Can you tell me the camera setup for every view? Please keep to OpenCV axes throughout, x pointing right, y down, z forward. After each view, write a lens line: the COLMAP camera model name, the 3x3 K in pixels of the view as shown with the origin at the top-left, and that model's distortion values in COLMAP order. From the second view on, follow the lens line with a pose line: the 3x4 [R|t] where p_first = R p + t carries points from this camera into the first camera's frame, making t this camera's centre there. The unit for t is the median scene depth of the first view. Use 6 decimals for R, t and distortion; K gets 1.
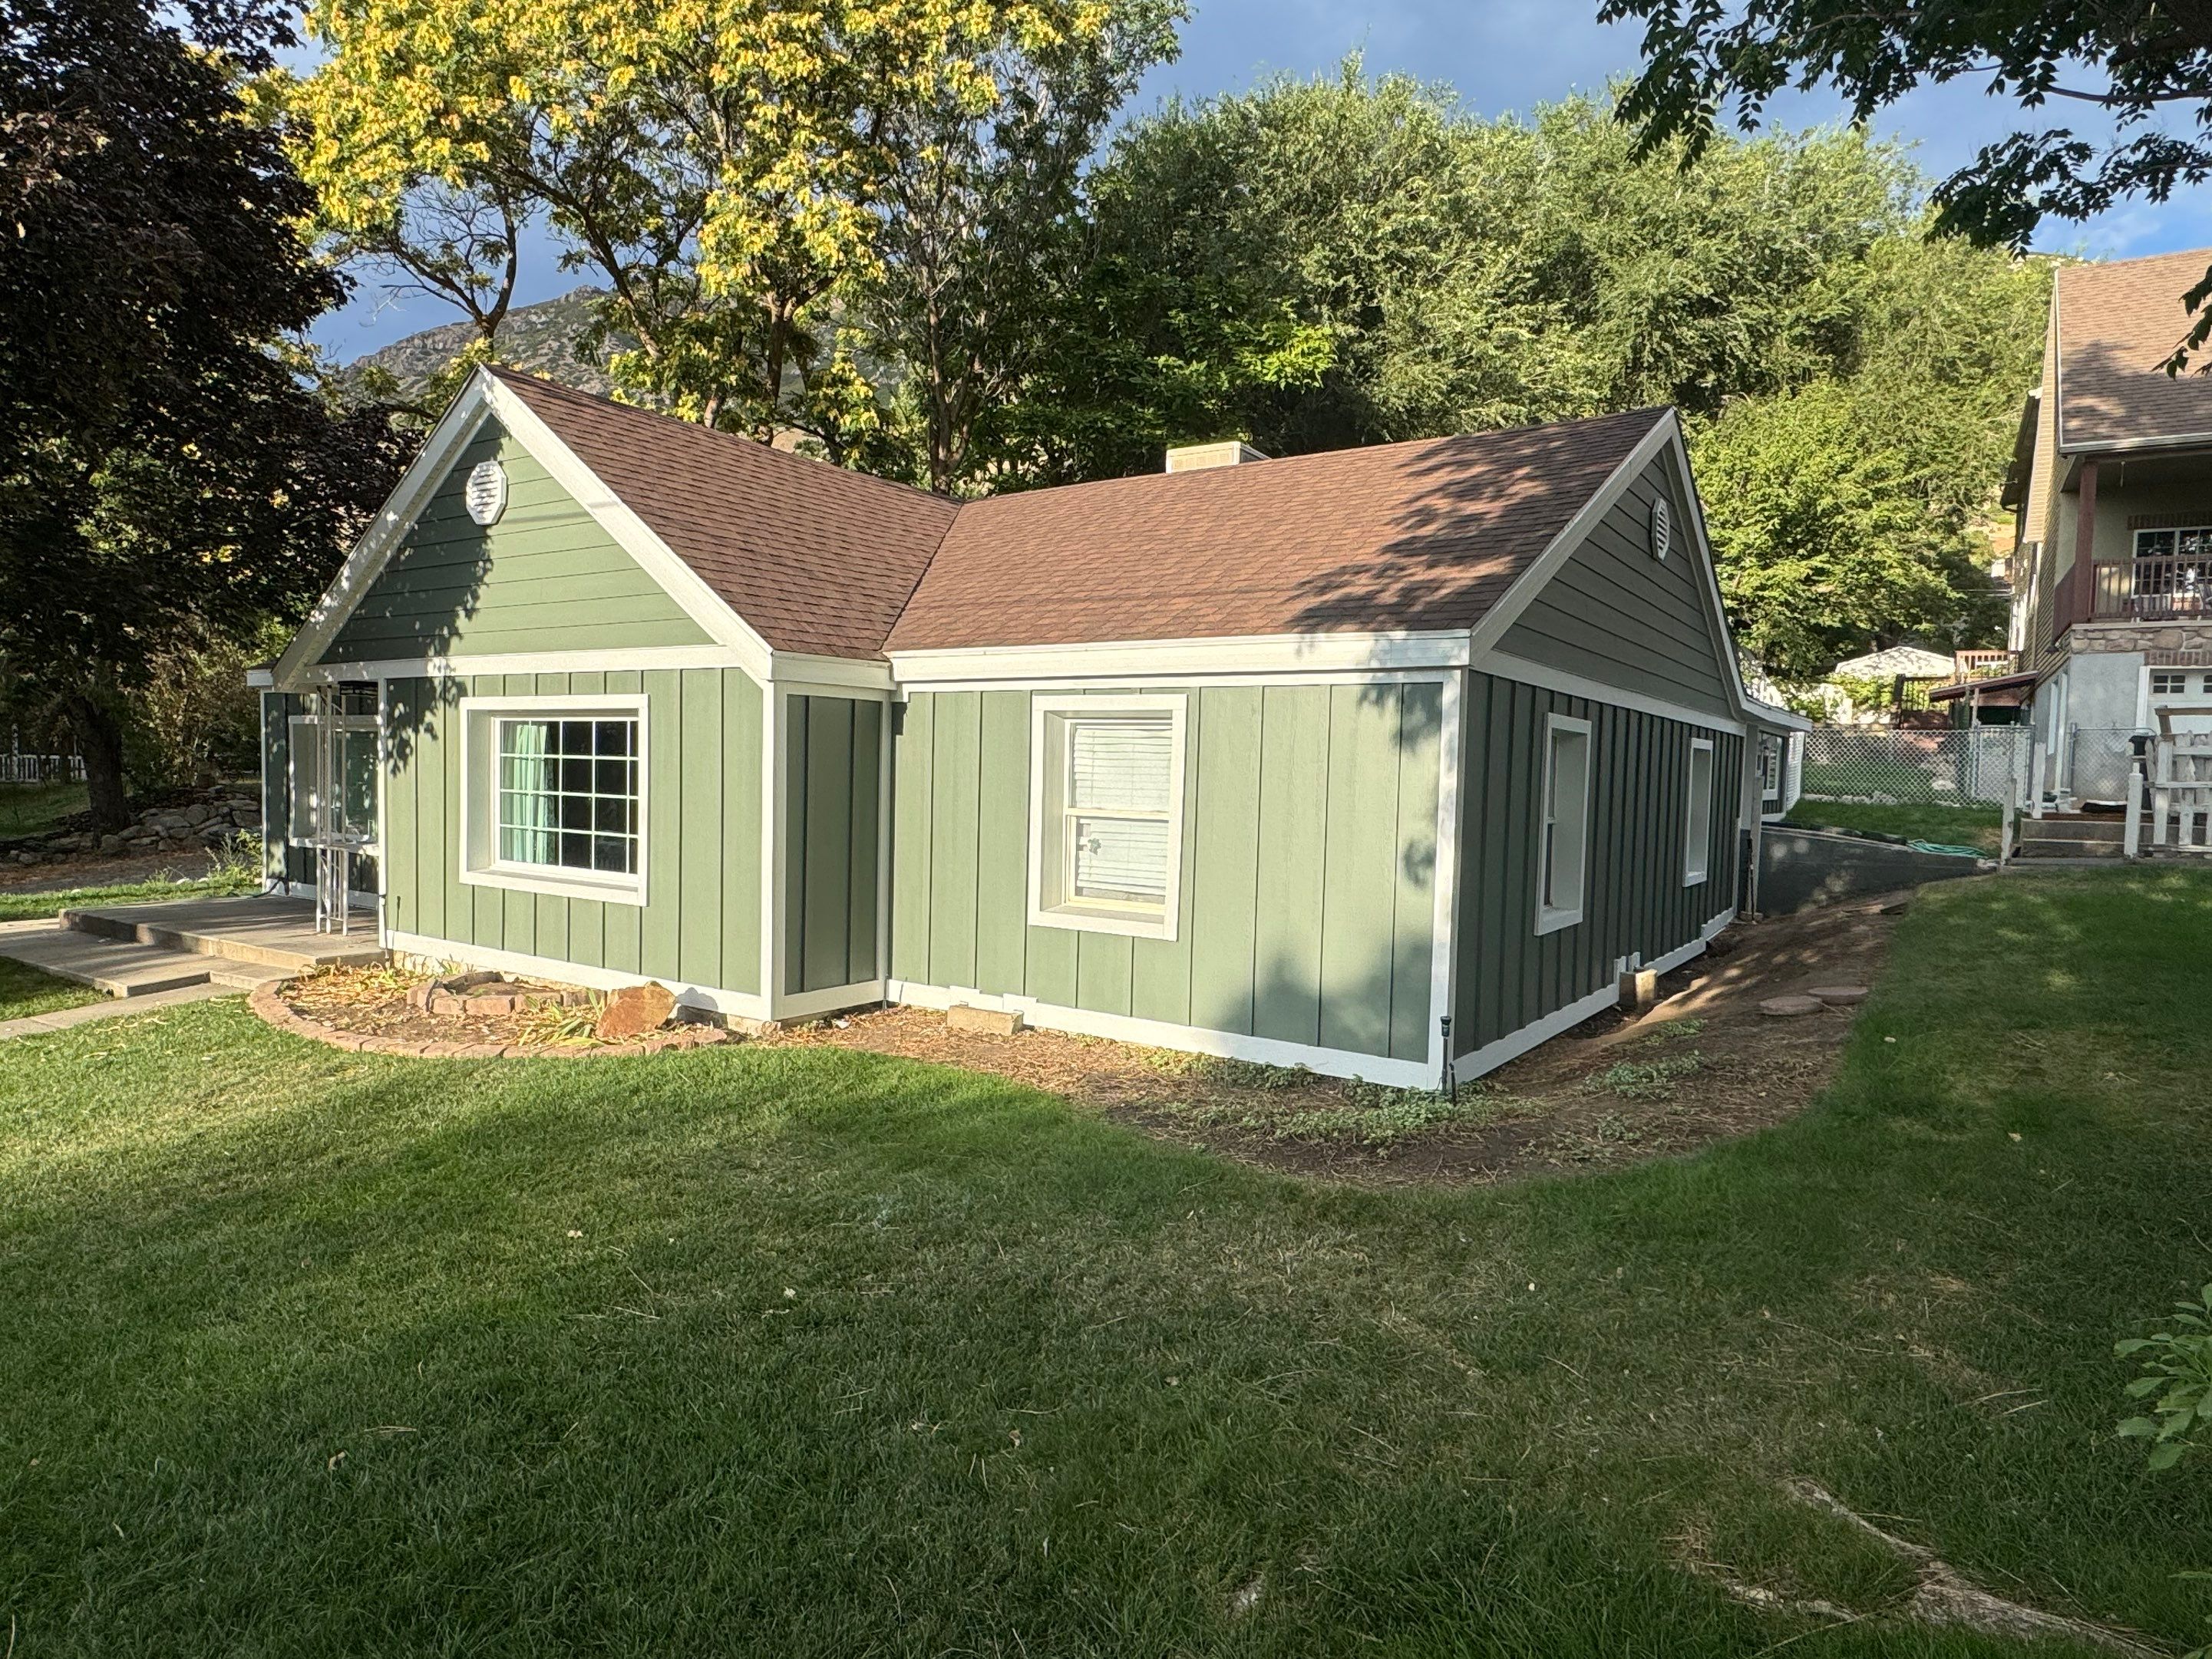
lens RADIAL K [[1302.5, 0, 1095.7], [0, 1302.5, 844.2], [0, 0, 1]] dist [0.001589, 0.001145]
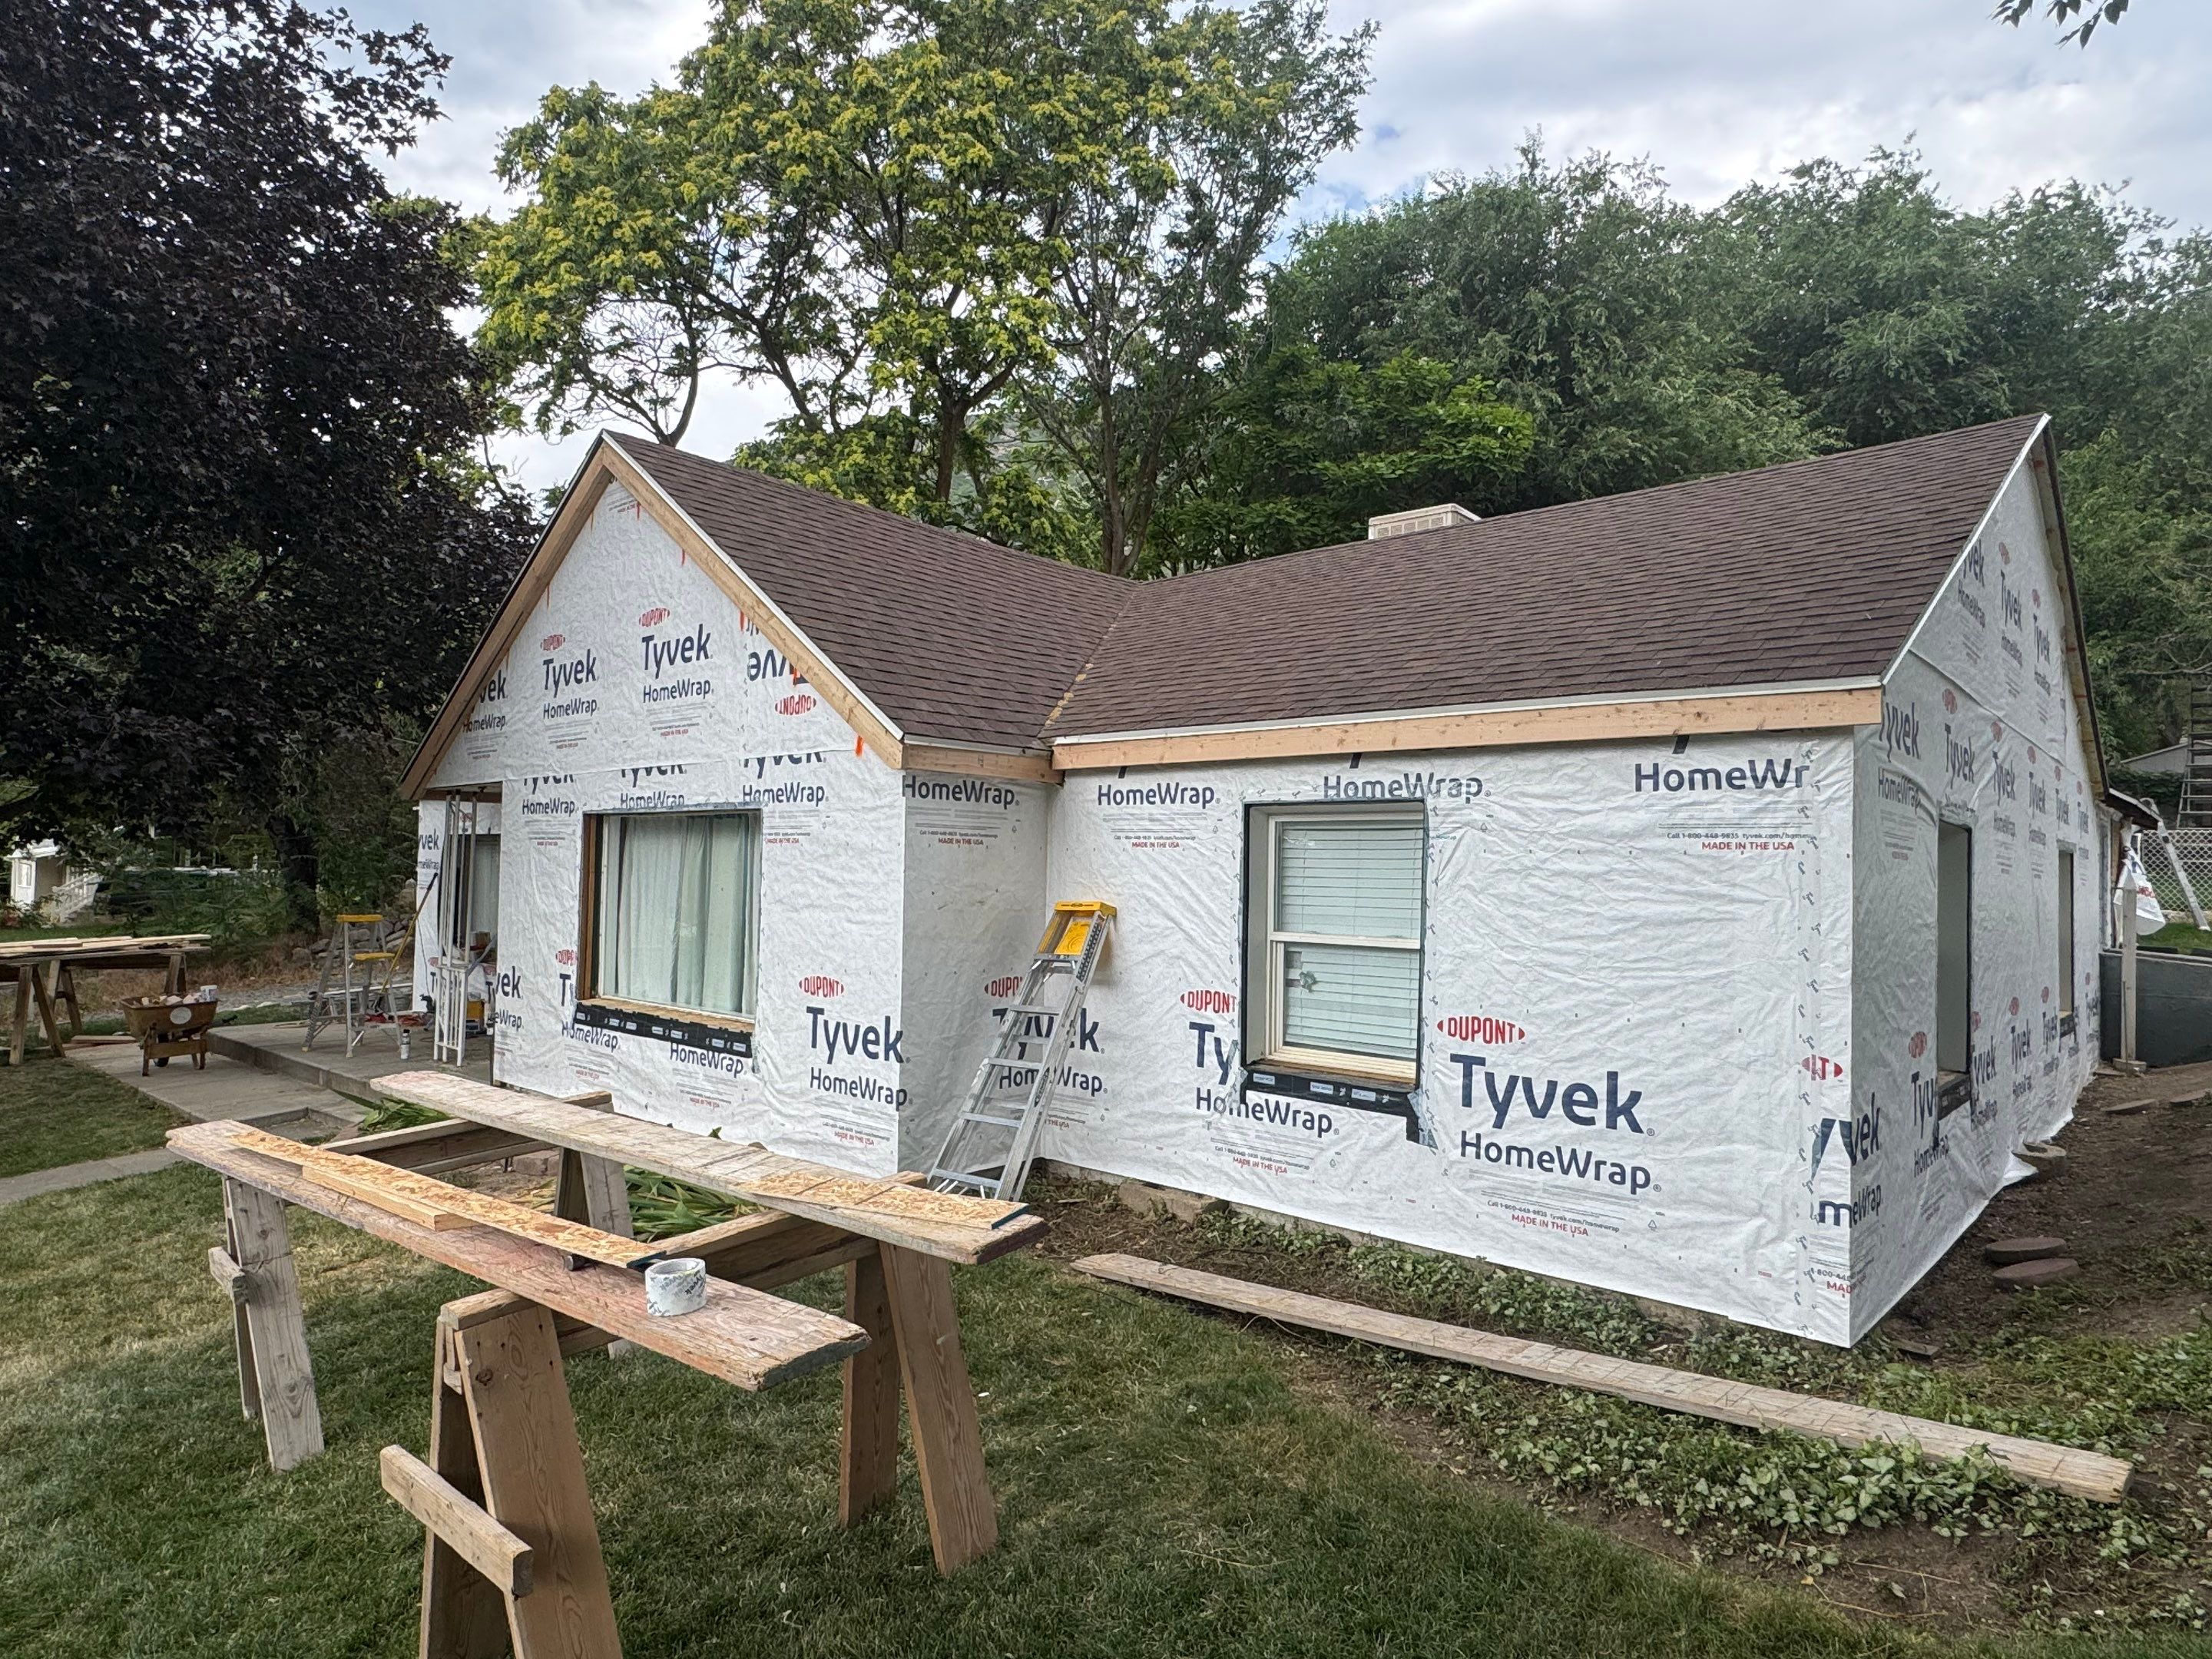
lens RADIAL K [[1294.9, 0, 1087.5], [0, 1294.9, 834.7], [0, 0, 1]] dist [0.003493, -0.025365]
pose [[0.990619, -0.007820, -0.136426, -0.013179], [-0.004596, 0.995889, -0.090460, -0.007696], [0.136573, 0.090238, 0.986511, 0.114504]]
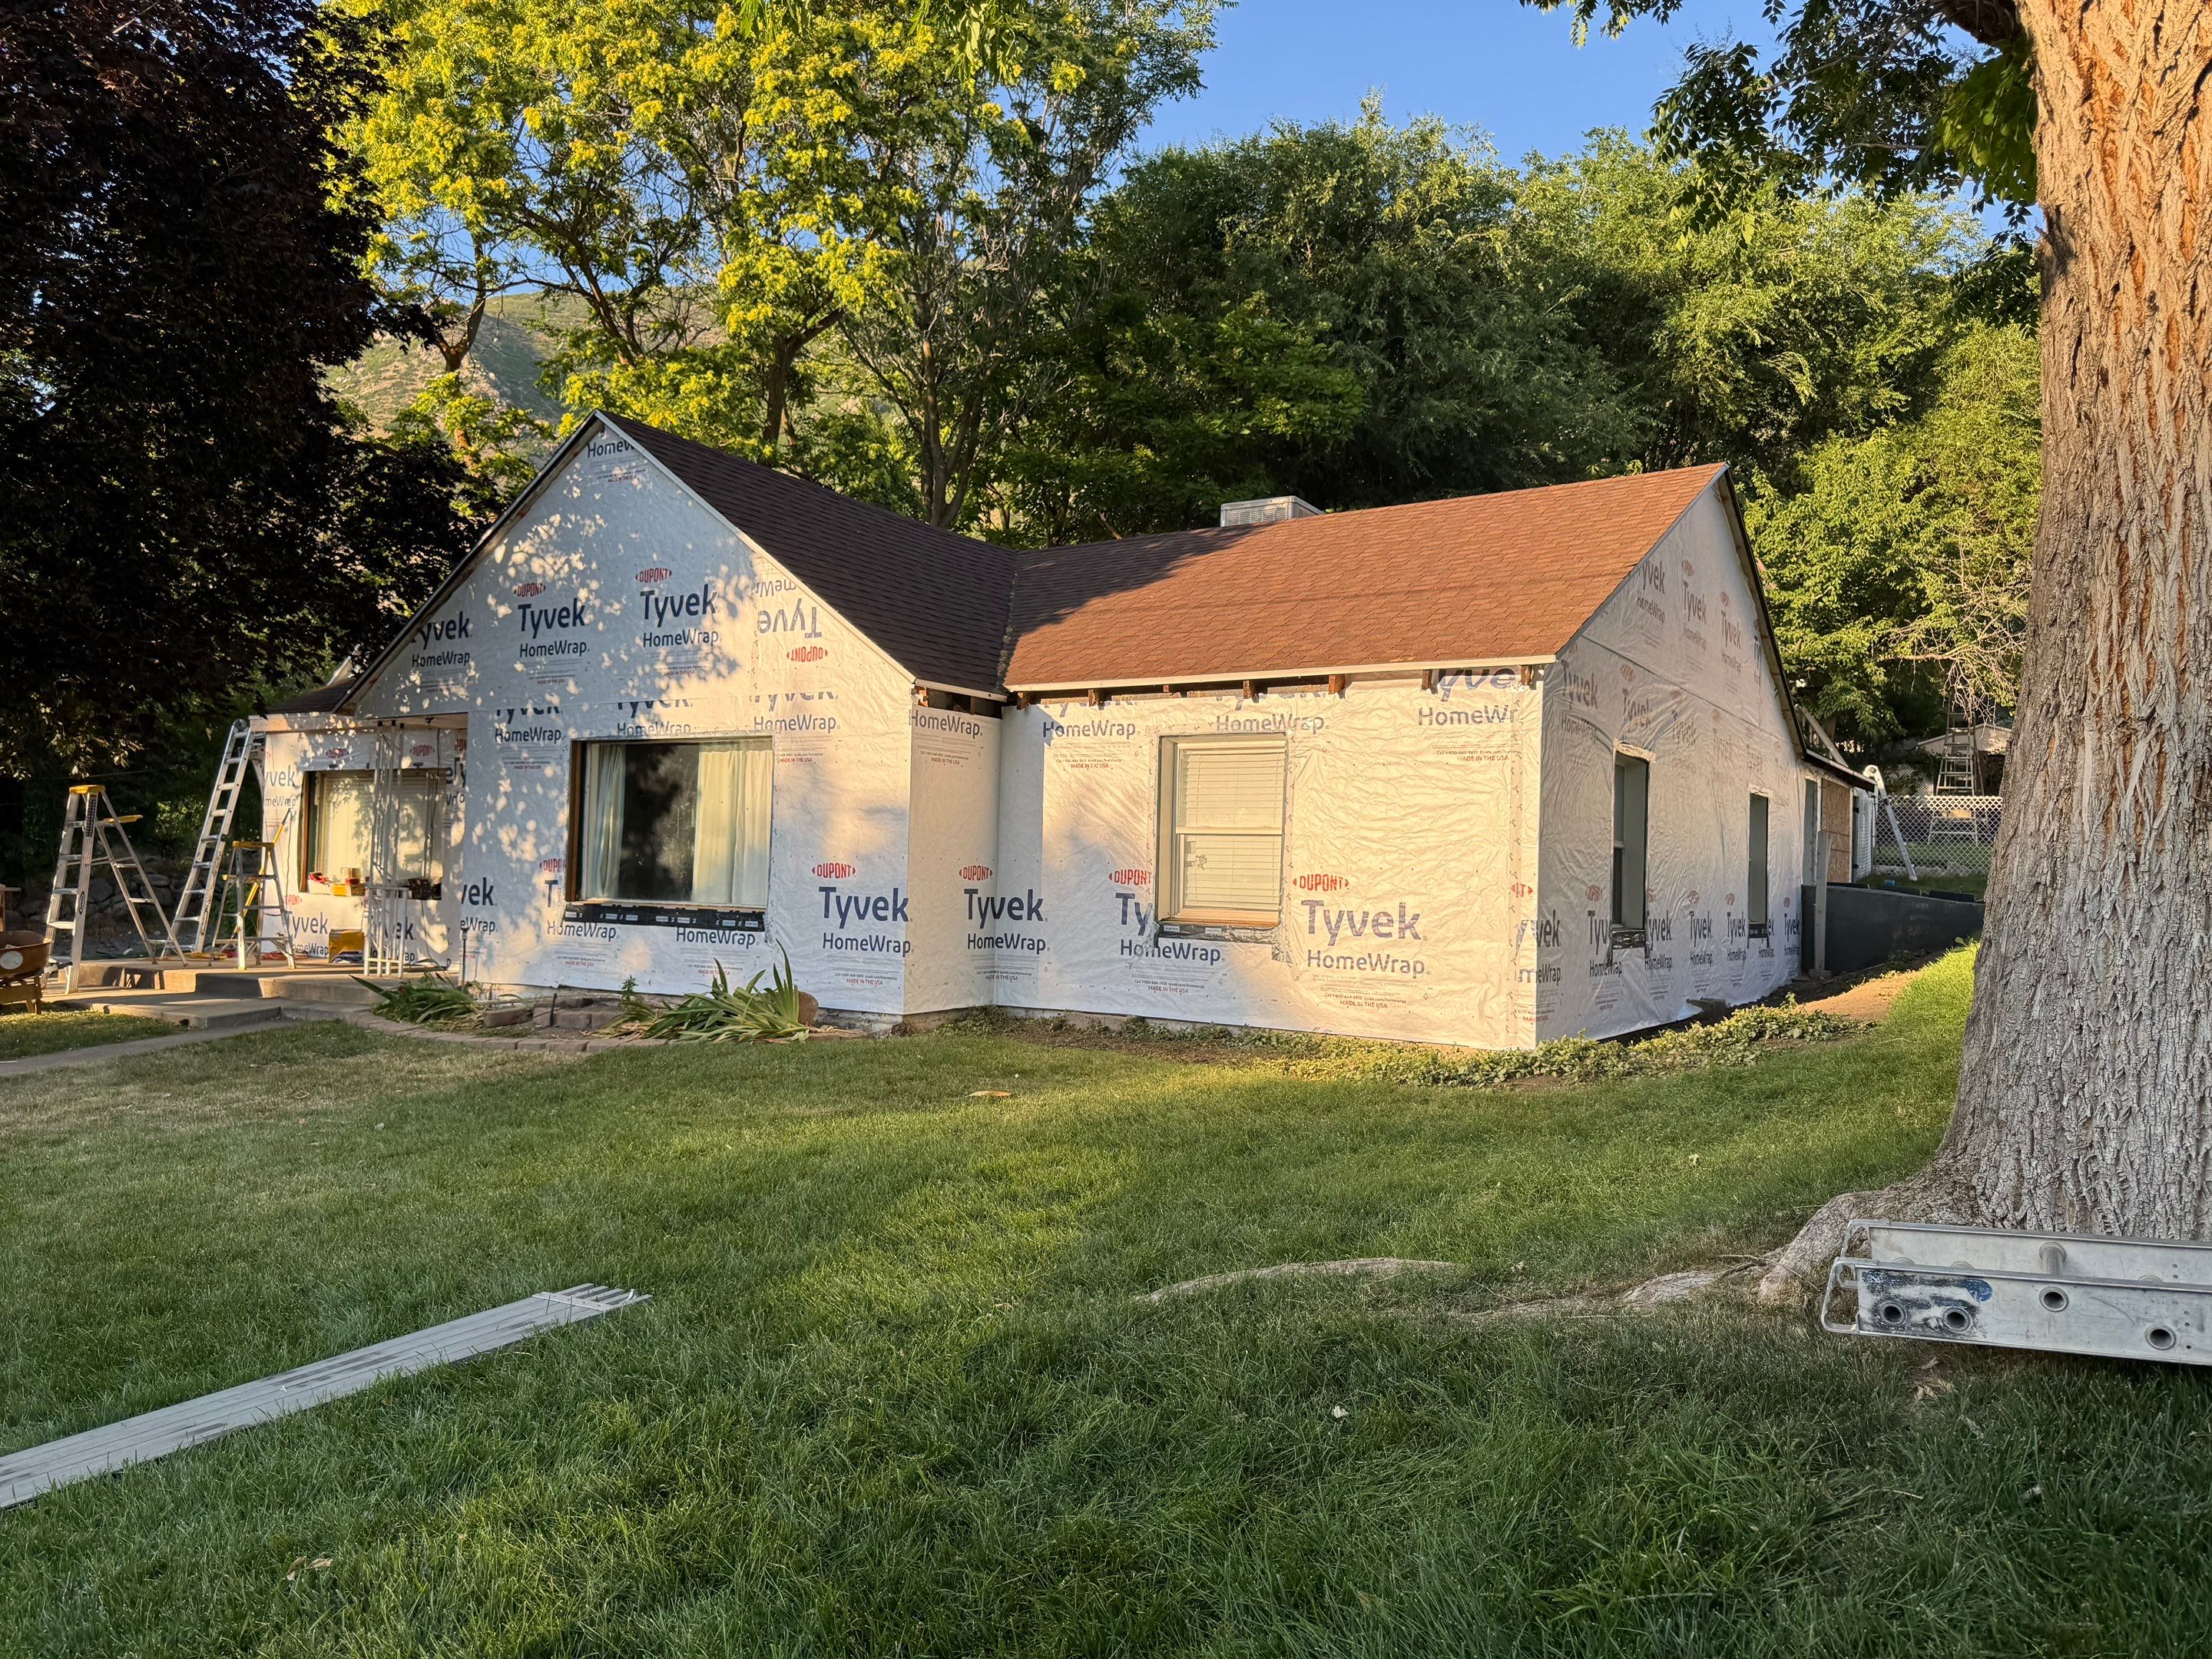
lens RADIAL K [[1545.6, 0, 1106.0], [0, 1545.6, 829.5], [0, 0, 1]] dist [0.165389, -0.304746]
pose [[0.999337, 0.004028, 0.036180, -0.065995], [-0.000885, 0.996252, -0.086489, 0.044524], [-0.036393, 0.086400, 0.995596, -0.146502]]
